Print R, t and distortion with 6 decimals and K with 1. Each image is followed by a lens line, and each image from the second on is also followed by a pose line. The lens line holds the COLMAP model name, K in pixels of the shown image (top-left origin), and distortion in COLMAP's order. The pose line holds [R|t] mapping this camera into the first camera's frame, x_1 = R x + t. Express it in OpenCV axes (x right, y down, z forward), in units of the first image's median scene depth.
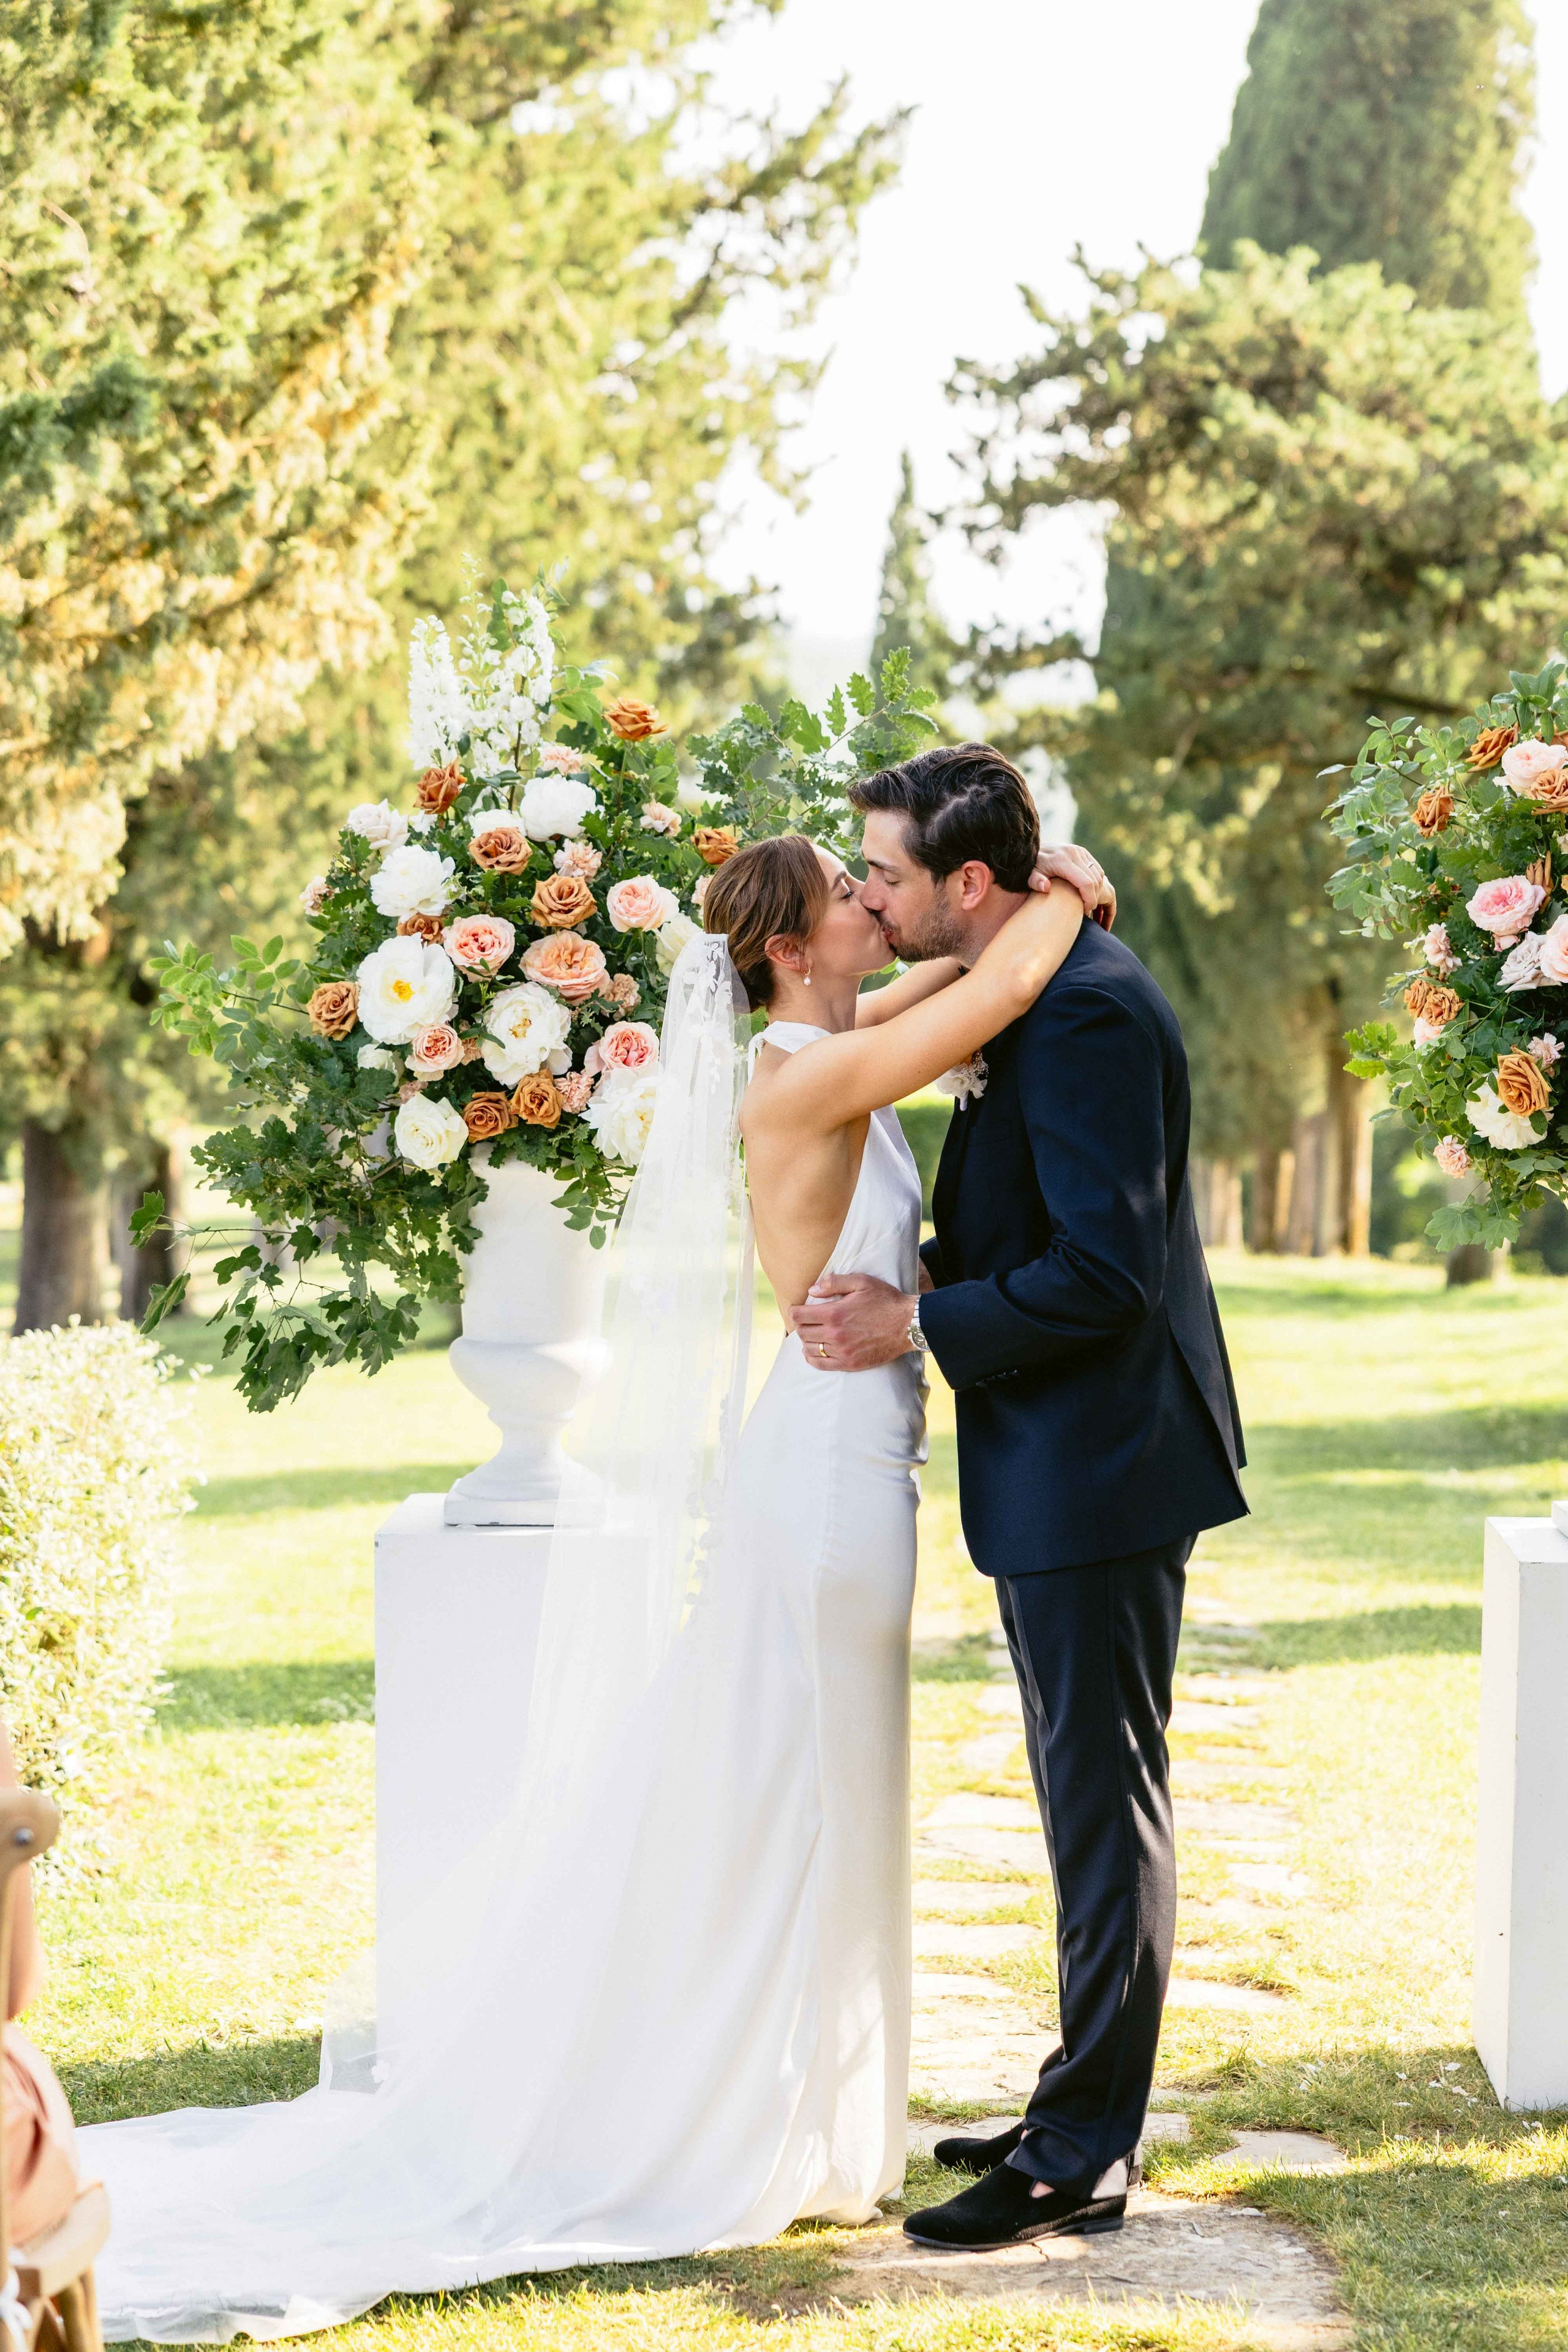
lens RADIAL K [[4319.4, 0, 711.8], [0, 4319.4, 1151.0], [0, 0, 1]] dist [0.064746, -0.136008]
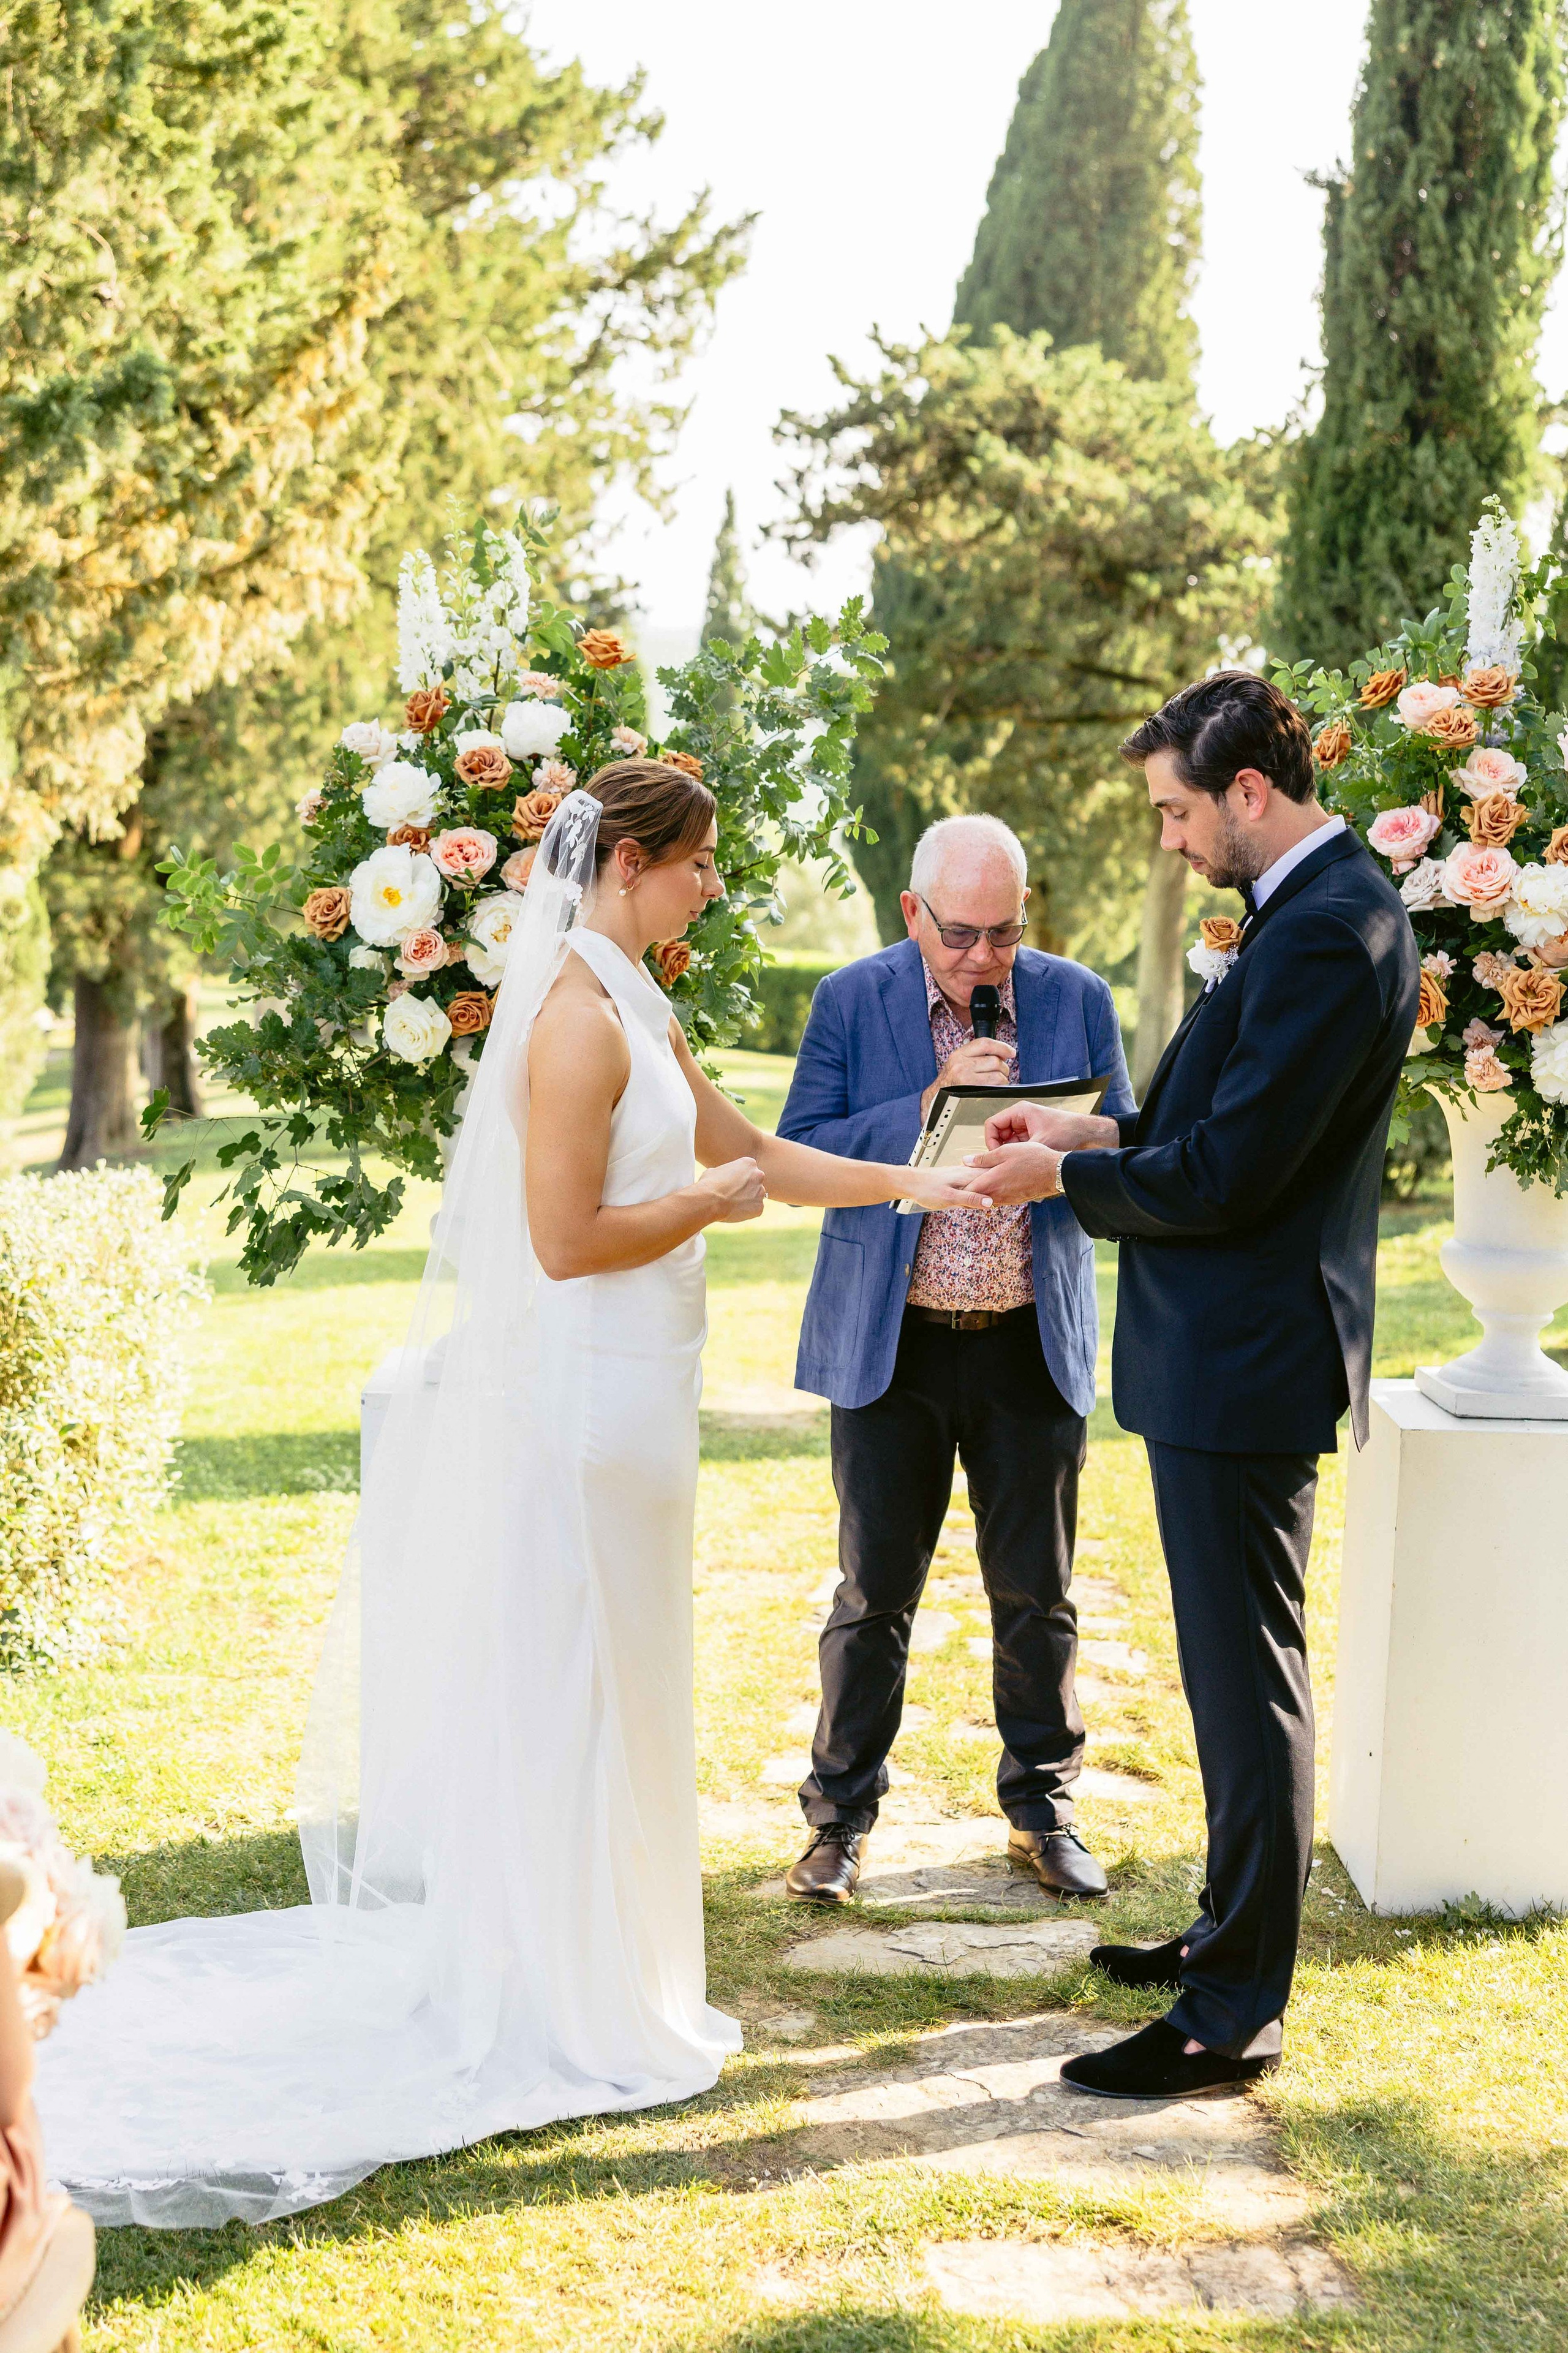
lens RADIAL K [[3110.2, 0, 697.8], [0, 3110.2, 1146.8], [0, 0, 1]] dist [0.006938, 0.094137]
pose [[0.999205, 0.011149, 0.038285, -0.012390], [-0.012982, 0.998764, 0.047982, -0.006631], [-0.037703, -0.048440, 0.998114, 0.111954]]
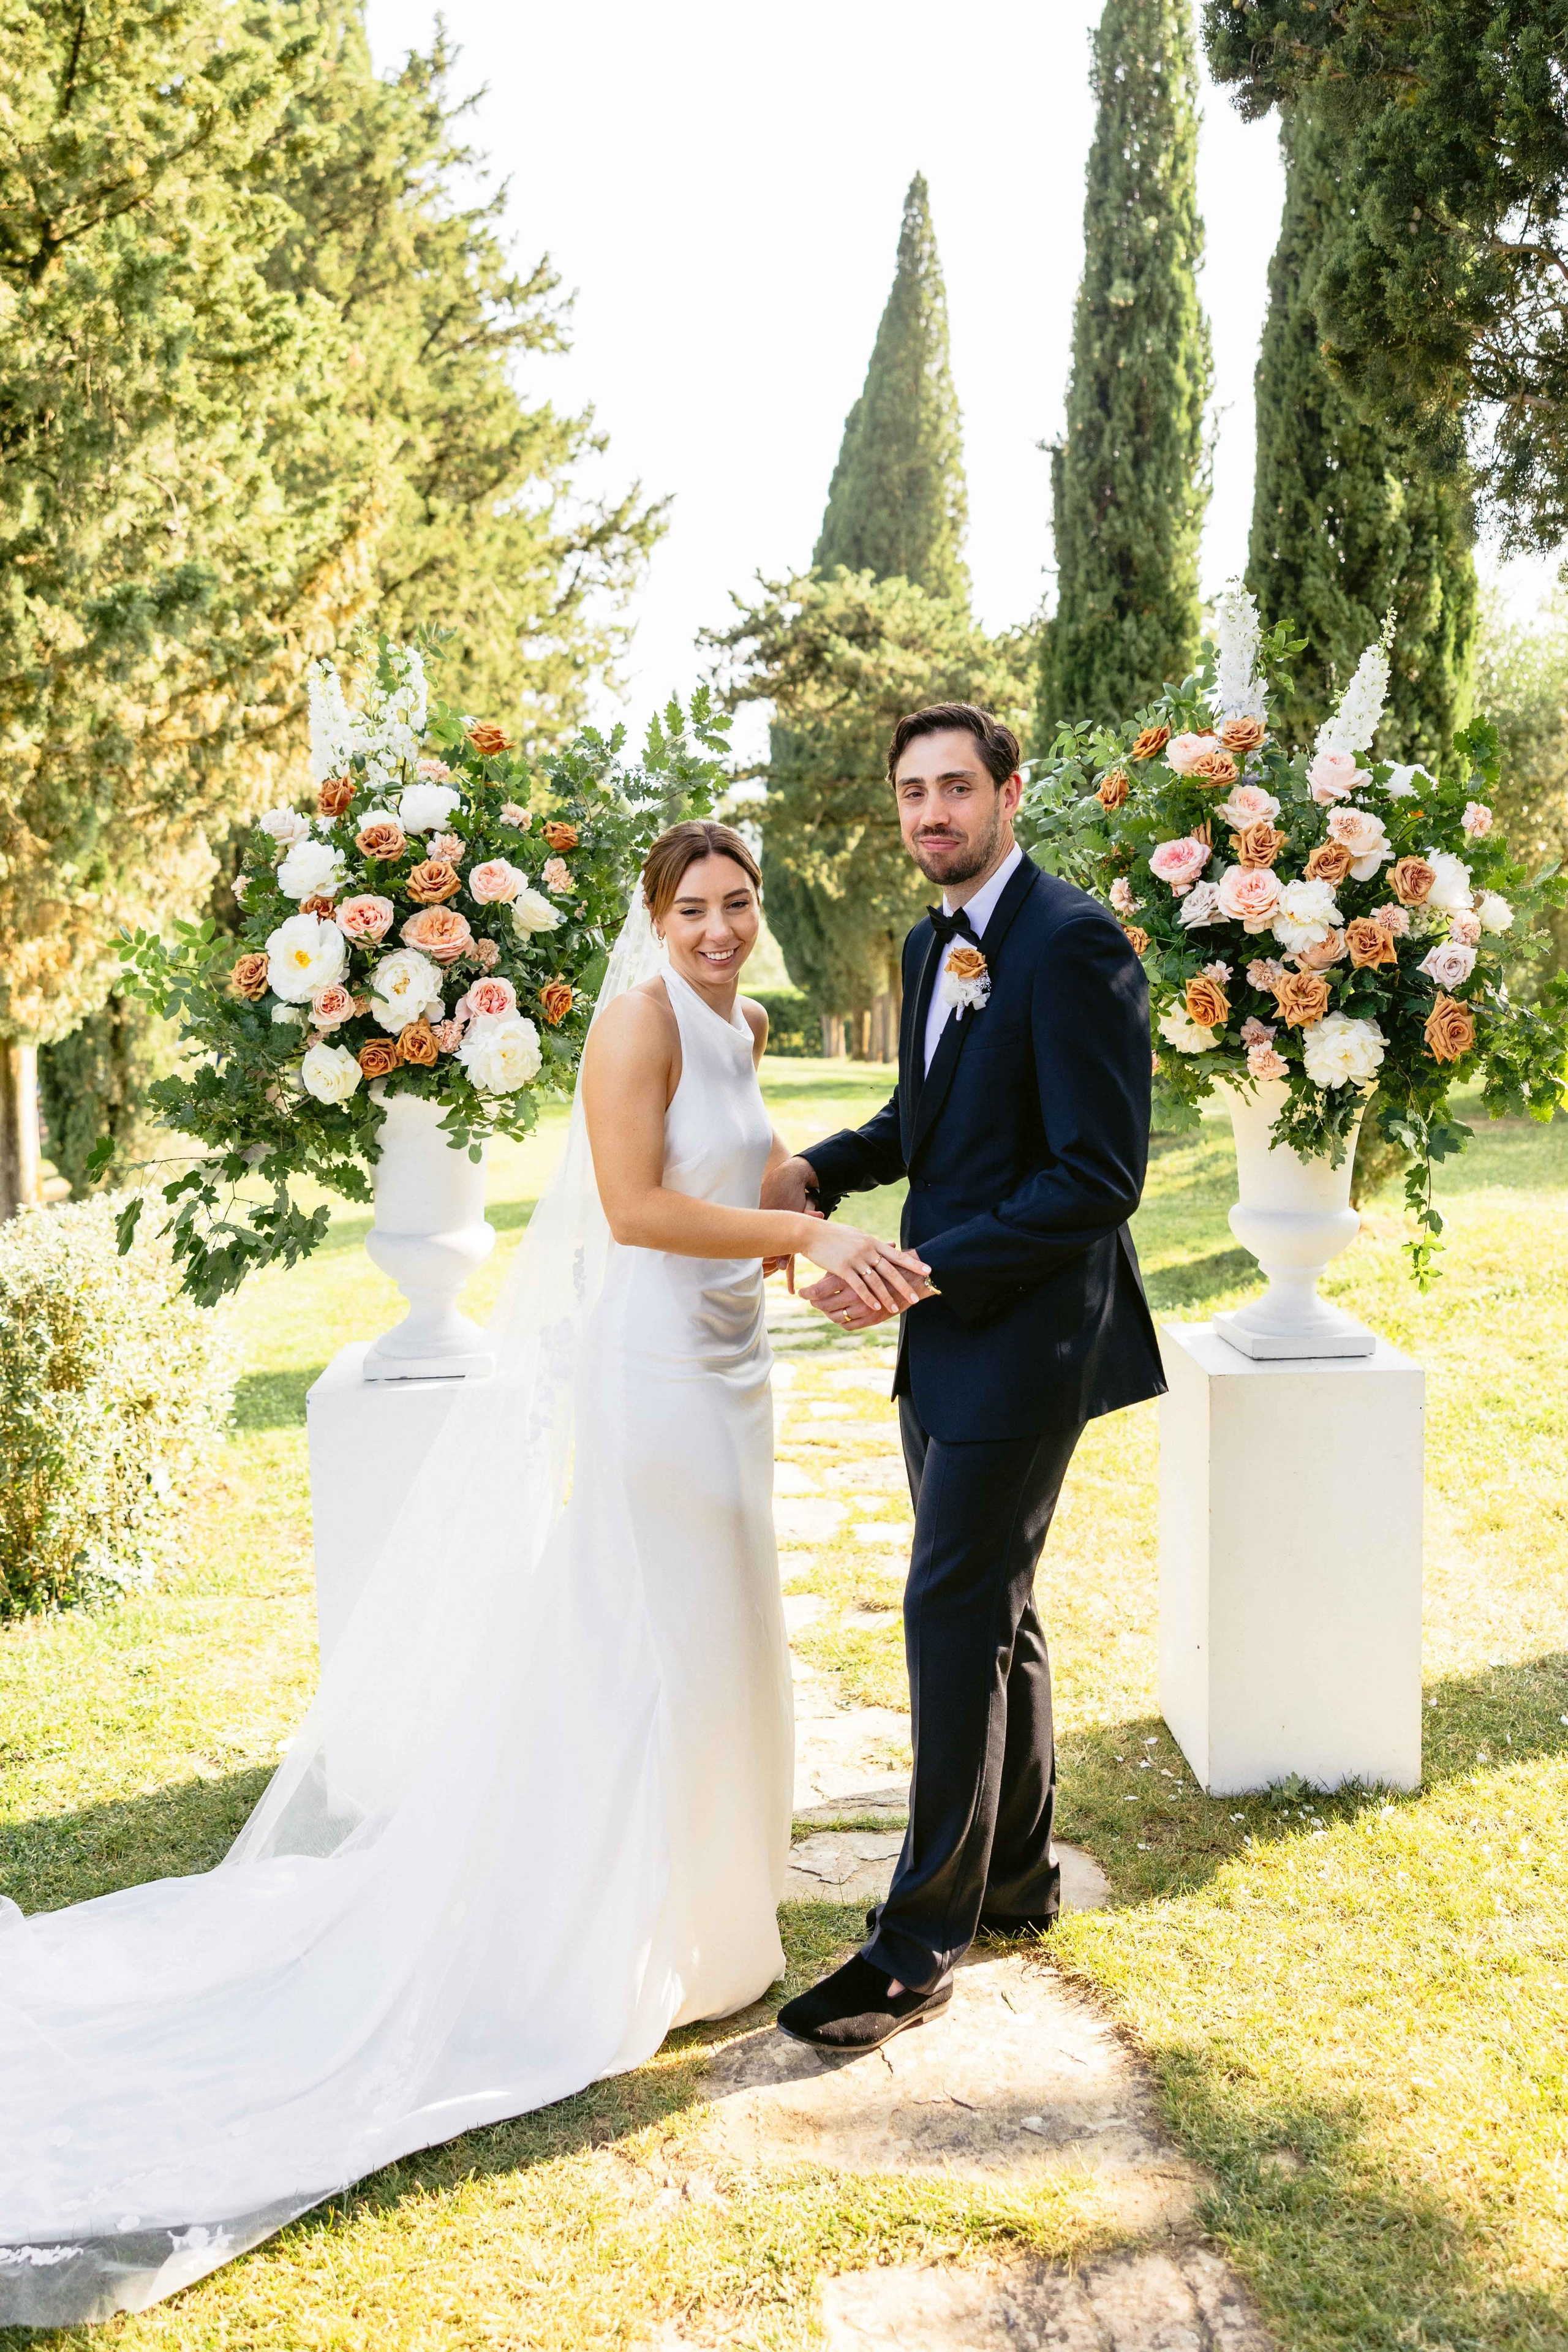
lens RADIAL K [[2015.8, 0, 744.4], [0, 2015.8, 1020.6], [0, 0, 1]] dist [-0.019543, 0.015228]
pose [[0.996582, -0.038283, 0.073208, 0.005309], [0.038139, 0.999267, 0.003370, -0.008560], [-0.073284, -0.000566, 0.997311, 0.215006]]
